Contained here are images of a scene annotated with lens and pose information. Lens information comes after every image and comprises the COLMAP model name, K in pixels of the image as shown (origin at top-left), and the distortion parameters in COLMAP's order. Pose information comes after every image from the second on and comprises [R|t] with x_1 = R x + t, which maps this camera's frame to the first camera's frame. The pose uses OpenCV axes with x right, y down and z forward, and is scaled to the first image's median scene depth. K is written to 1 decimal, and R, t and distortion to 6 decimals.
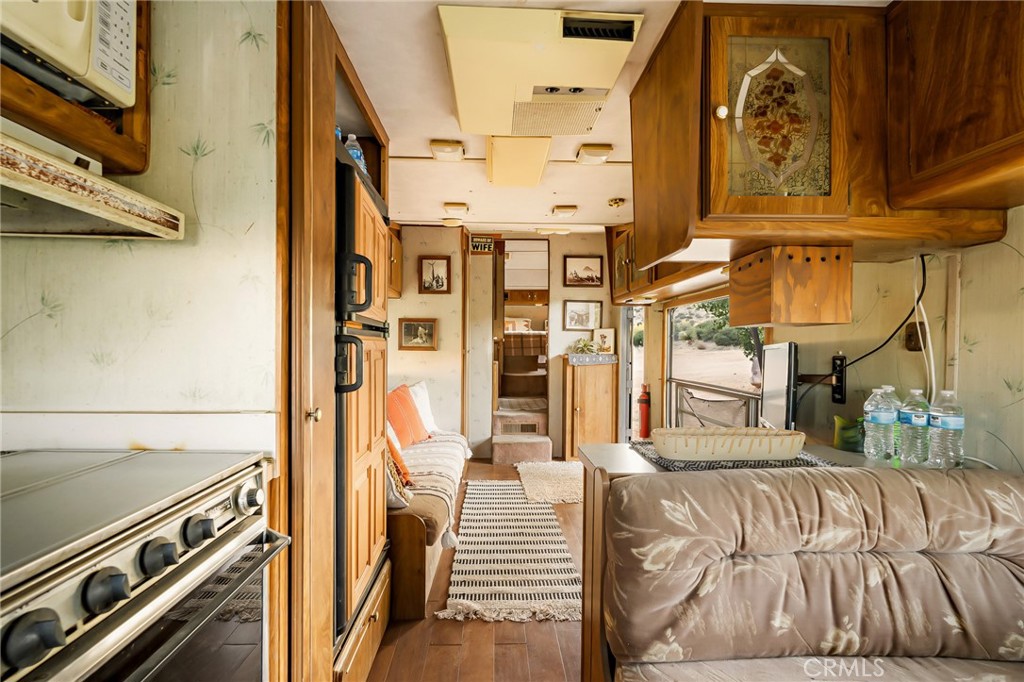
lens RADIAL K [[453.9, 0, 505.3], [0, 453.9, 349.2], [0, 0, 1]] dist [-0.002690, 0.000093]
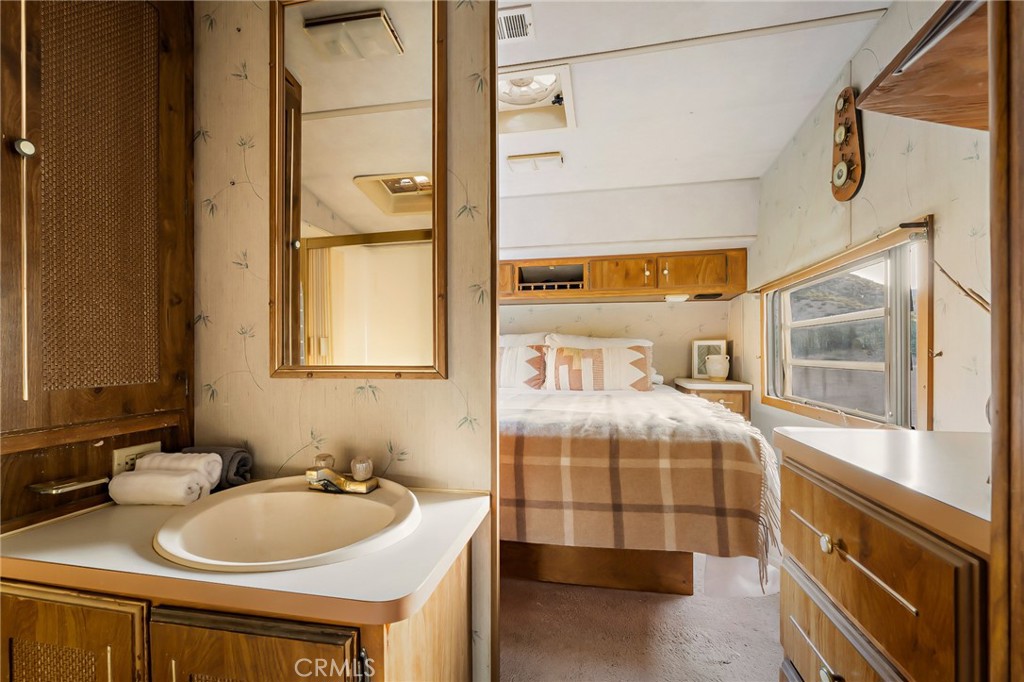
lens RADIAL K [[453.9, 0, 505.3], [0, 453.9, 349.2], [0, 0, 1]] dist [-0.002690, 0.000093]
pose [[0.970616, -0.008191, -0.240494, 0.055877], [0.004879, 0.999885, -0.014361, -0.100851], [0.240584, 0.012766, 0.970544, 1.154636]]
